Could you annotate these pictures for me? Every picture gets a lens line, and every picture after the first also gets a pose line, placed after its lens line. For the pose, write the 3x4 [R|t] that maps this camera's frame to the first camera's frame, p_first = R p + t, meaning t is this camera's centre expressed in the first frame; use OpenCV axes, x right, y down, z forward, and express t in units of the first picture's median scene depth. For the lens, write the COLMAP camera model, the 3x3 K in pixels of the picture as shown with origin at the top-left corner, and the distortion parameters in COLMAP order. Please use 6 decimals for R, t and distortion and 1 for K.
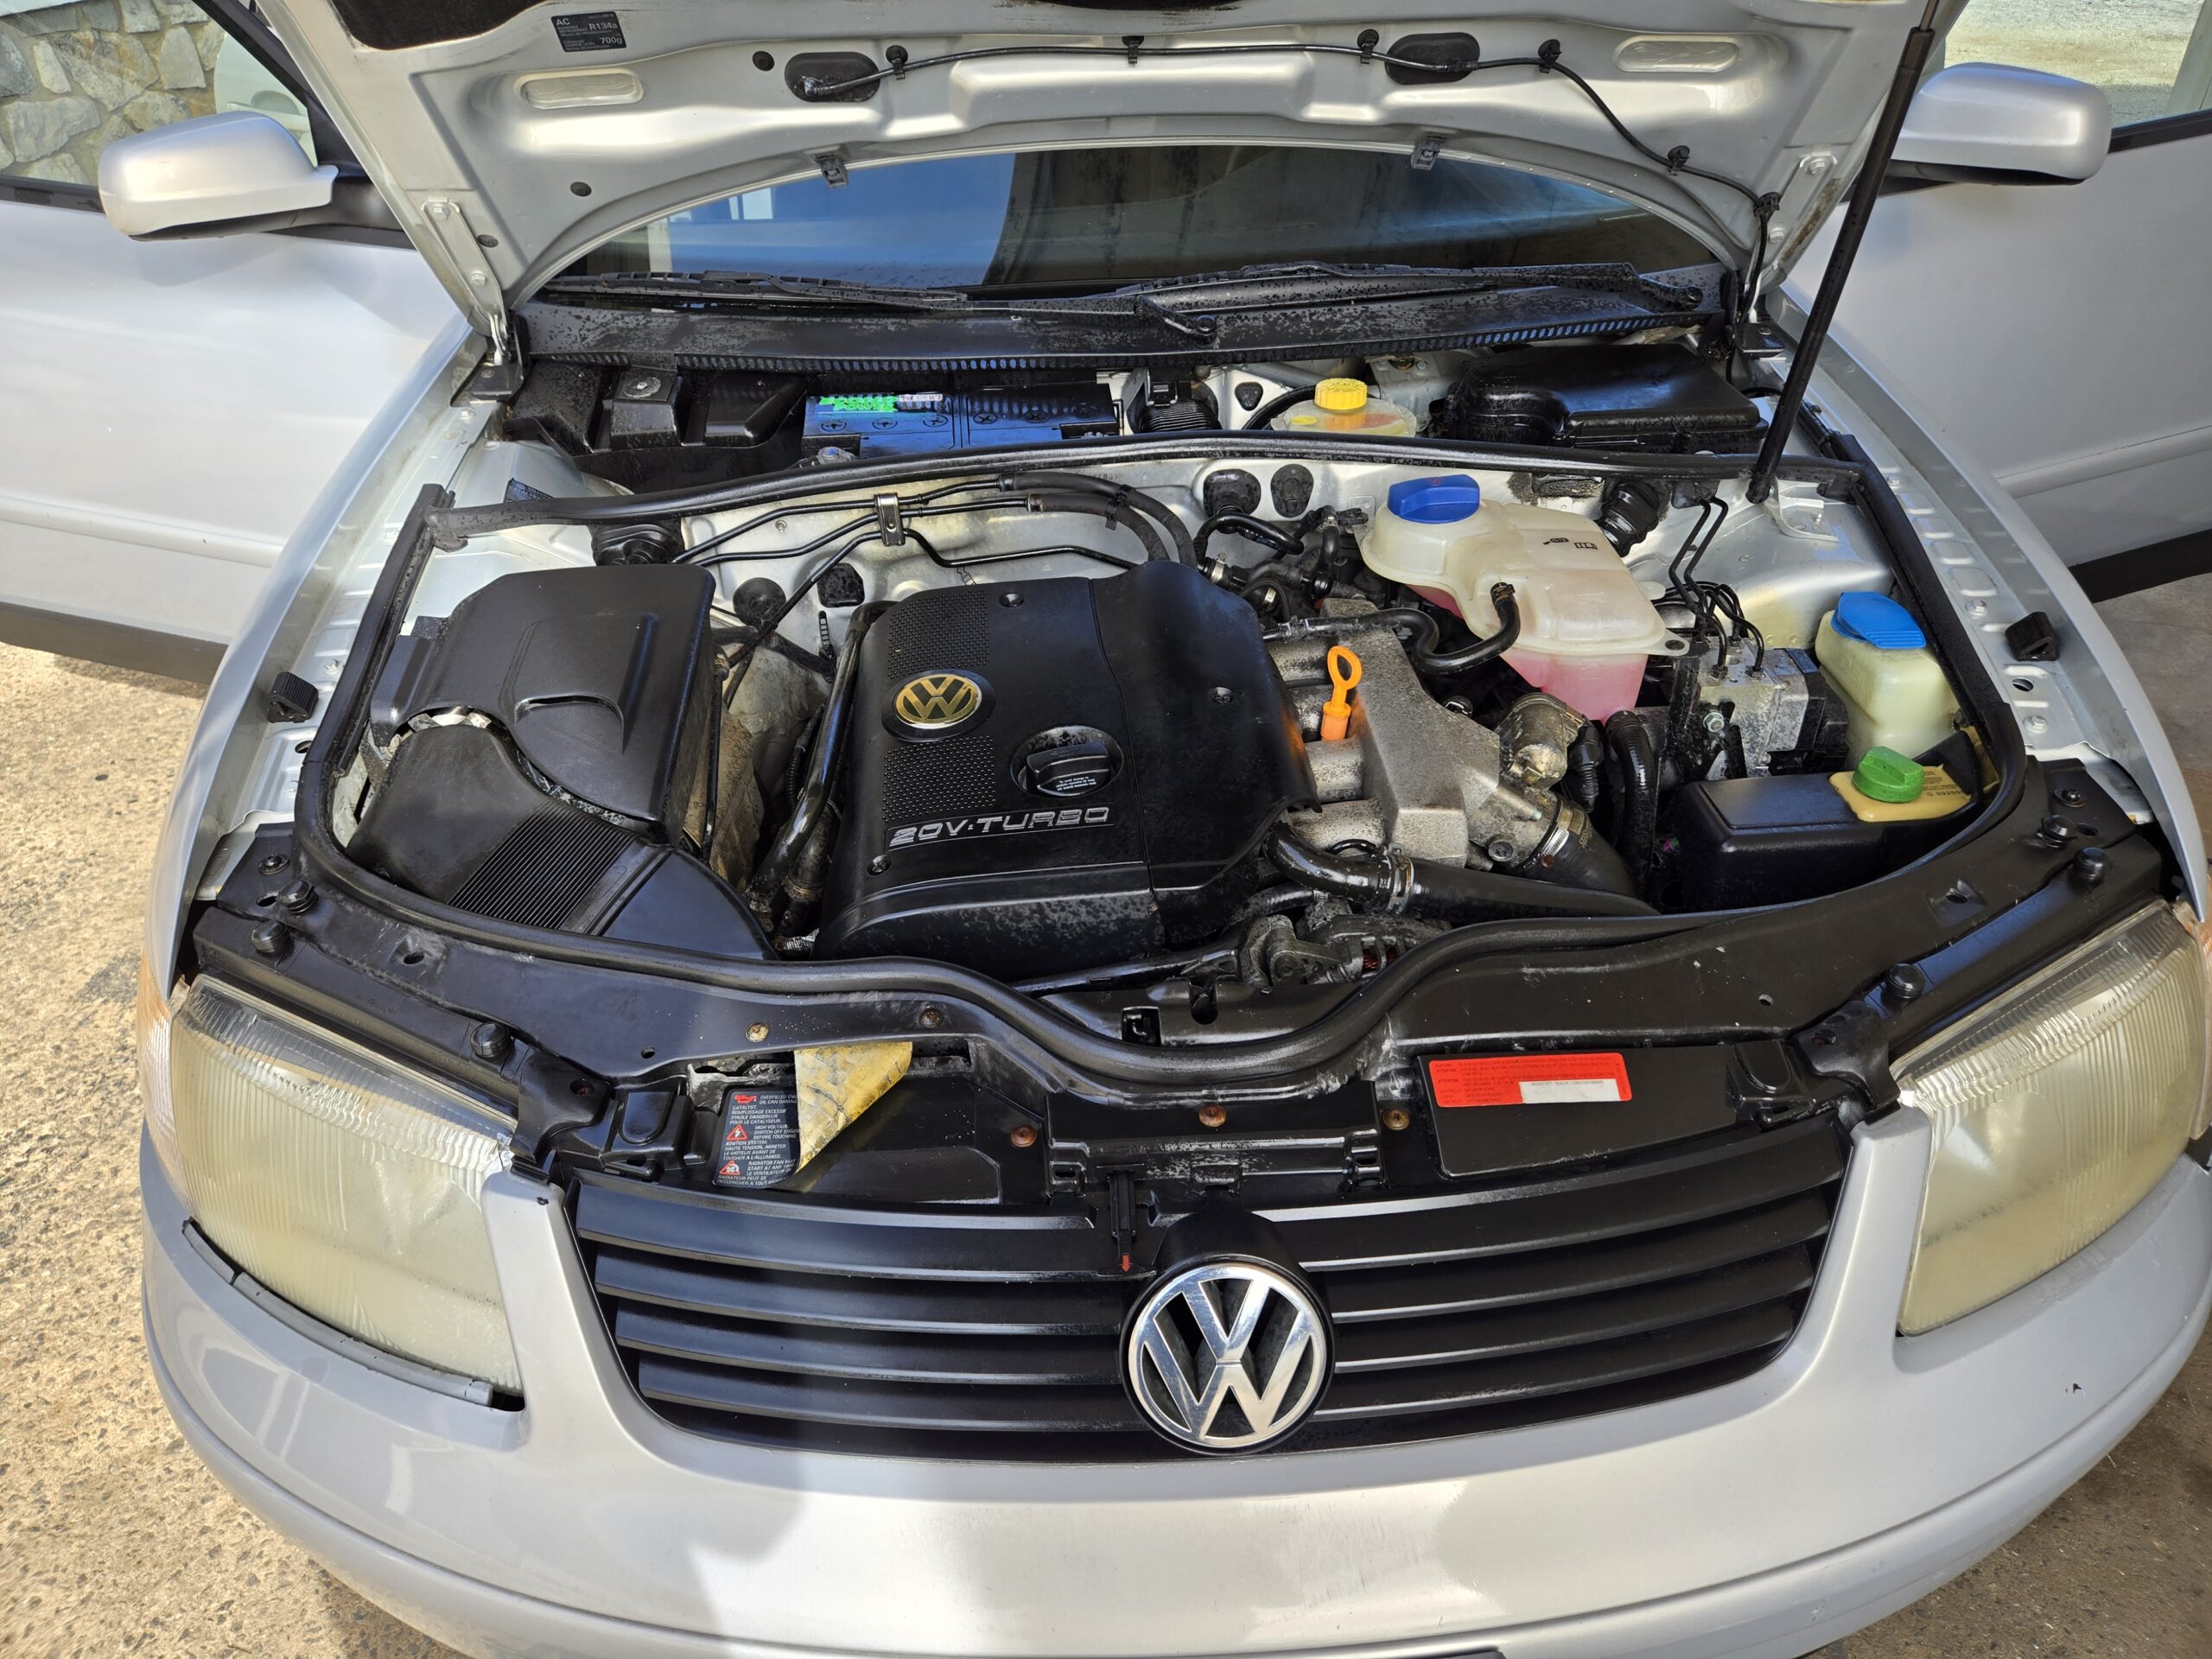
lens RADIAL K [[1480.3, 0, 1106.9], [0, 1480.3, 830.3], [0, 0, 1]] dist [0.070344, -0.056540]
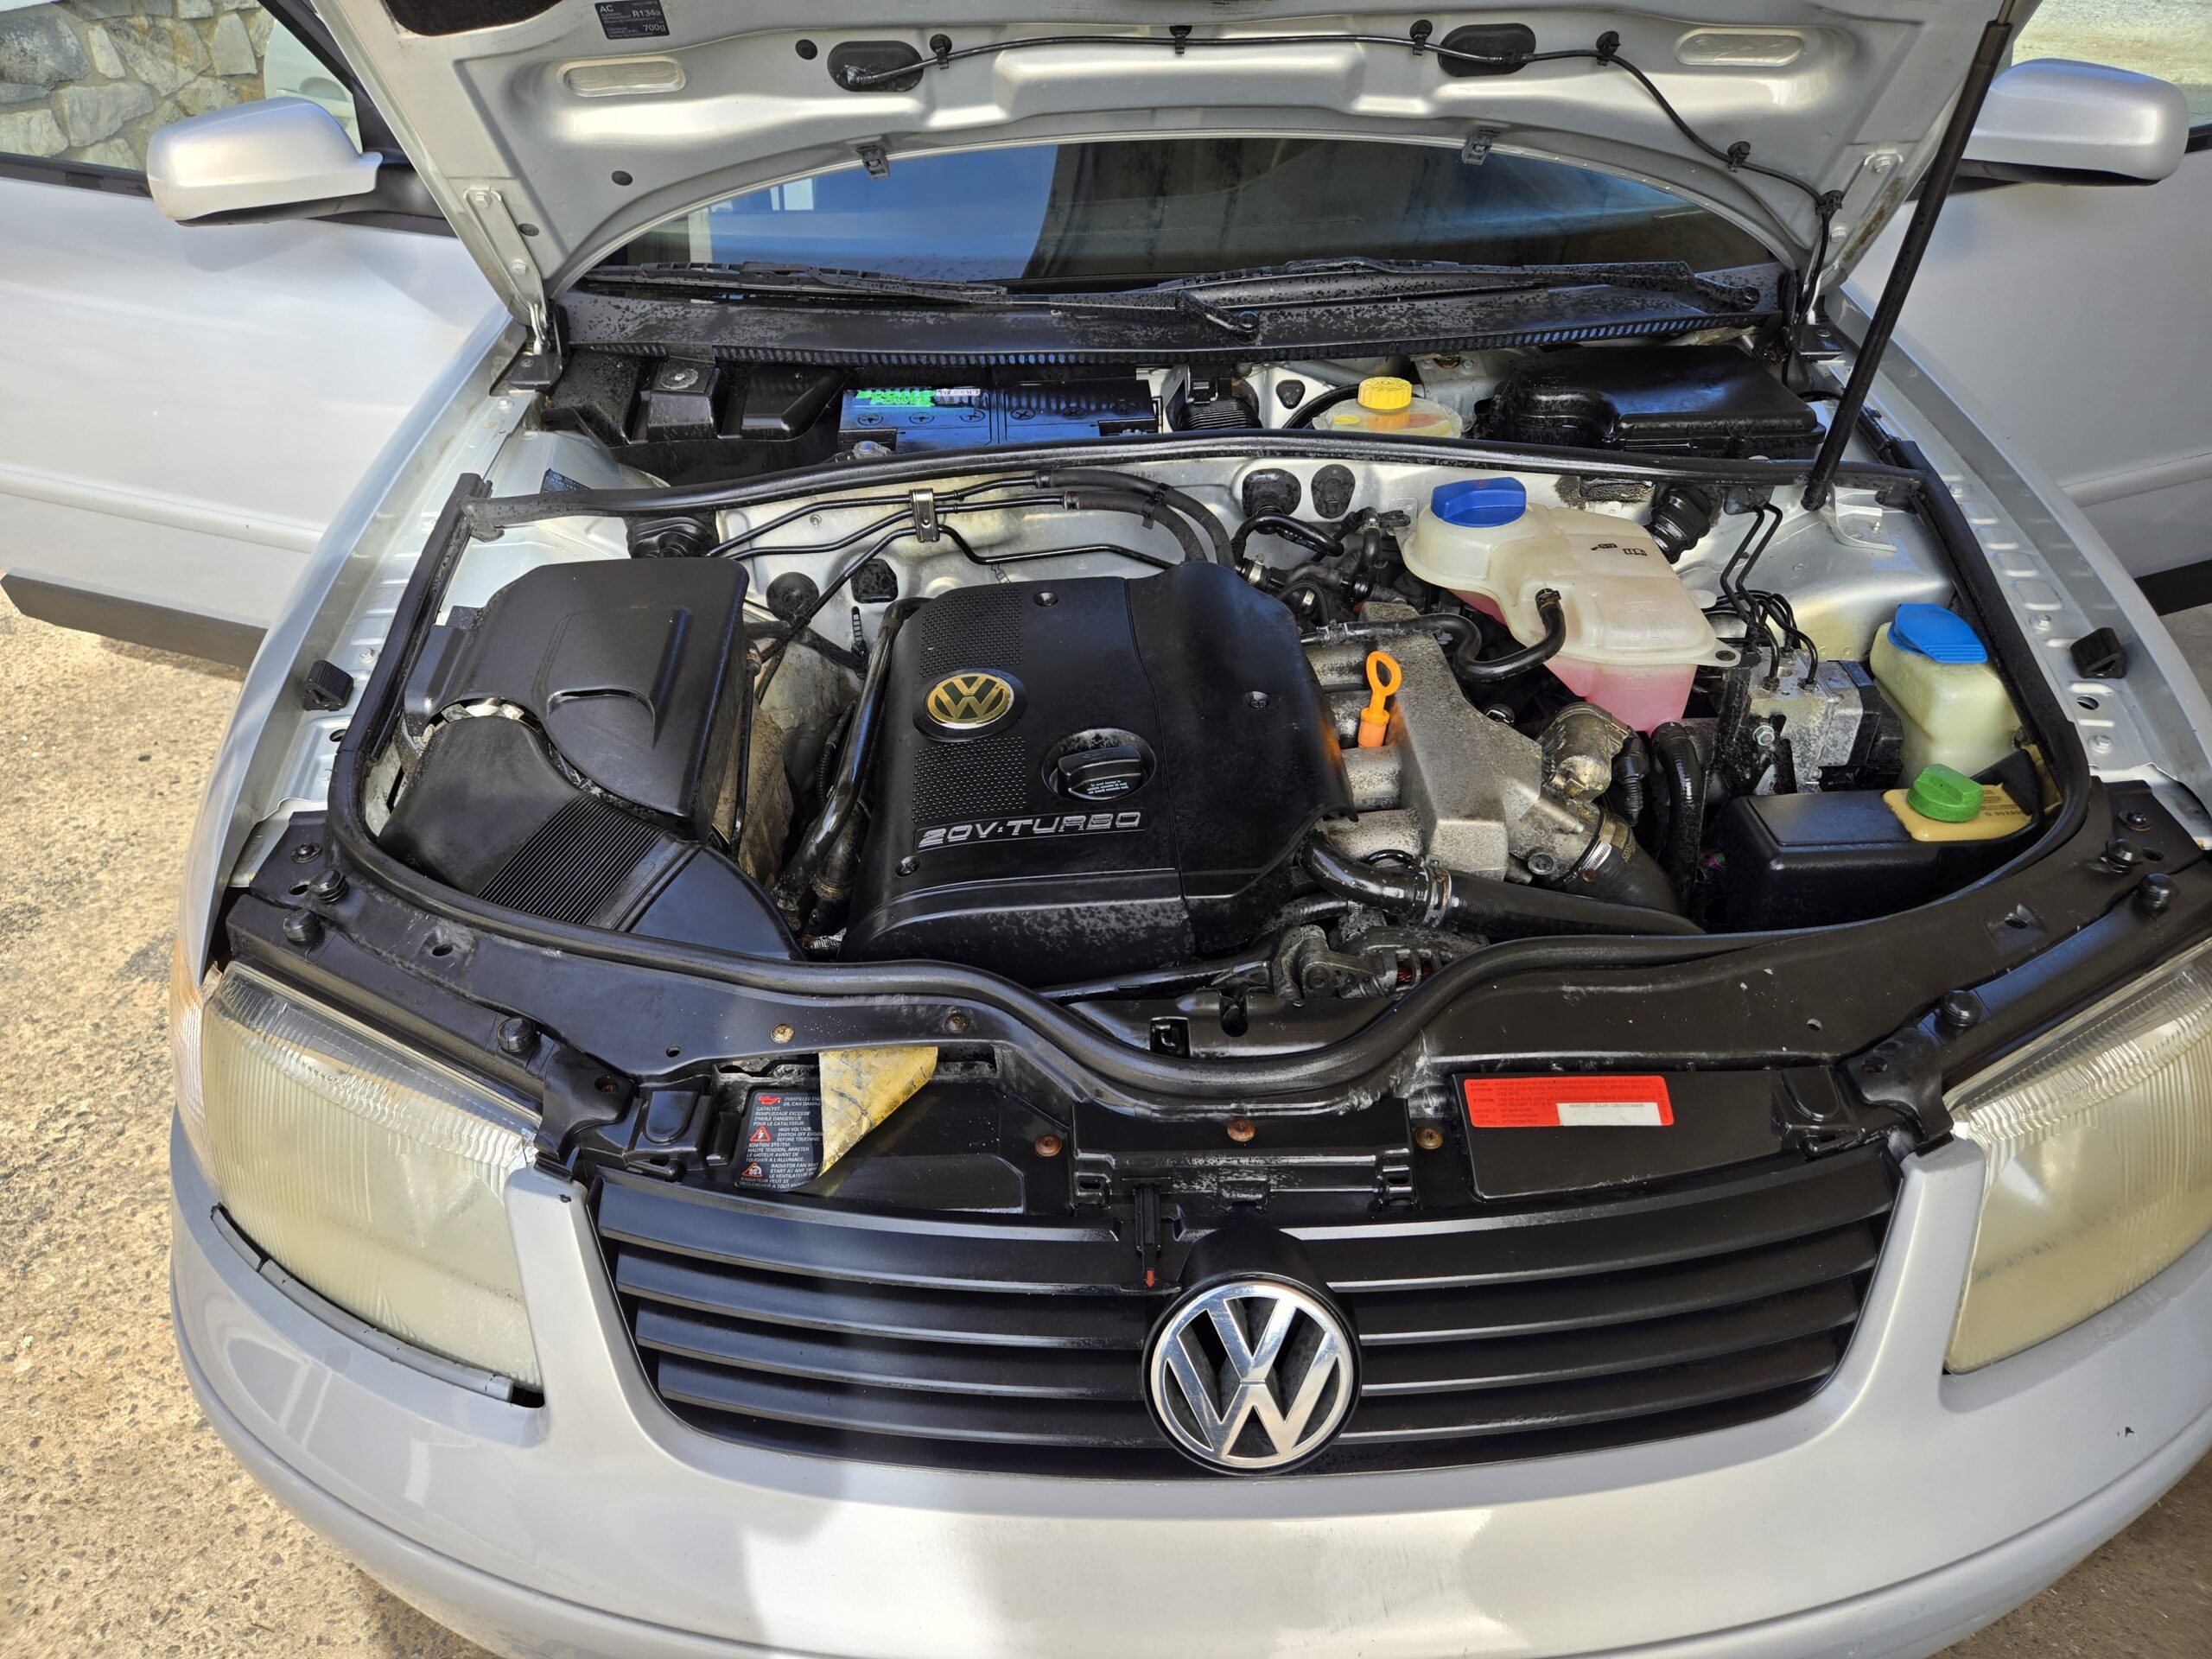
lens RADIAL K [[1479.3, 0, 1095.0], [0, 1479.3, 838.1], [0, 0, 1]] dist [0.072017, -0.059718]
pose [[0.999451, 0.019705, -0.026618, -0.002073], [-0.019474, 0.999771, 0.008915, -0.005151], [0.026788, -0.008392, 0.999606, 0.011690]]
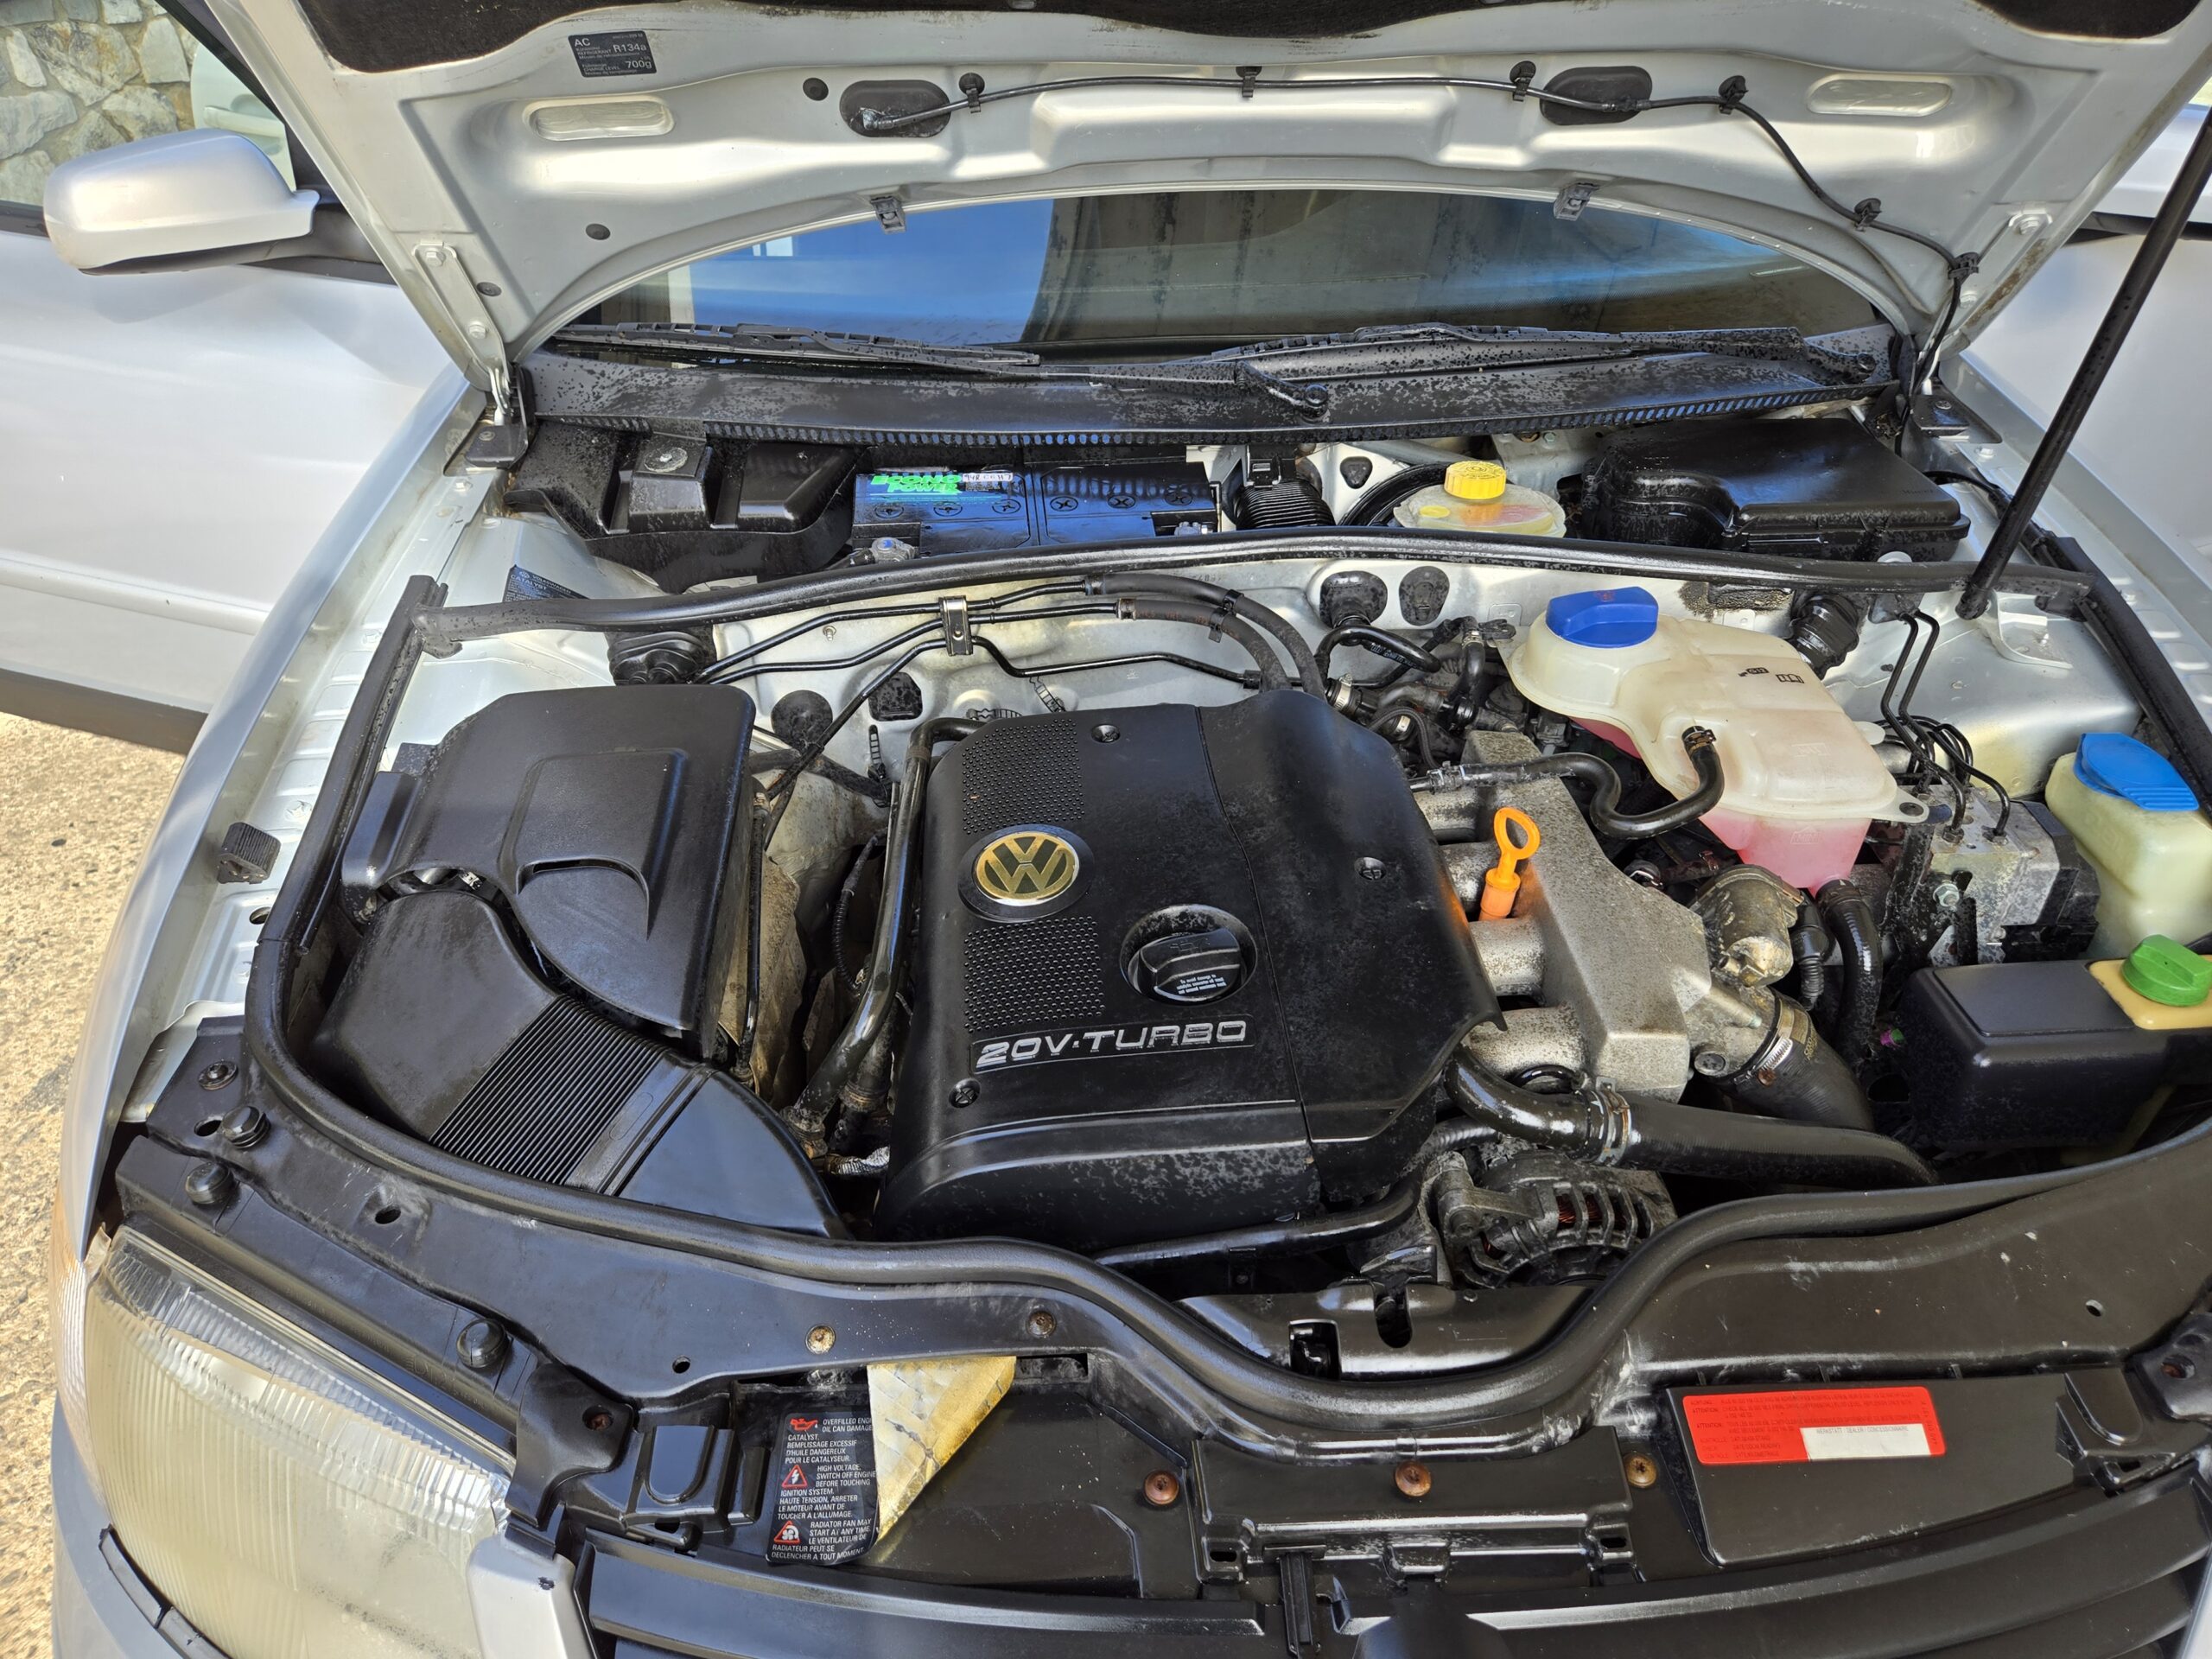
lens RADIAL K [[1471.0, 0, 1106.0], [0, 1471.0, 829.5], [0, 0, 1]] dist [0.067787, -0.053980]
pose [[0.999910, 0.011390, 0.007030, -0.065340], [-0.011422, 0.999925, 0.004532, -0.098115], [-0.006978, -0.004612, 0.999965, 0.151711]]
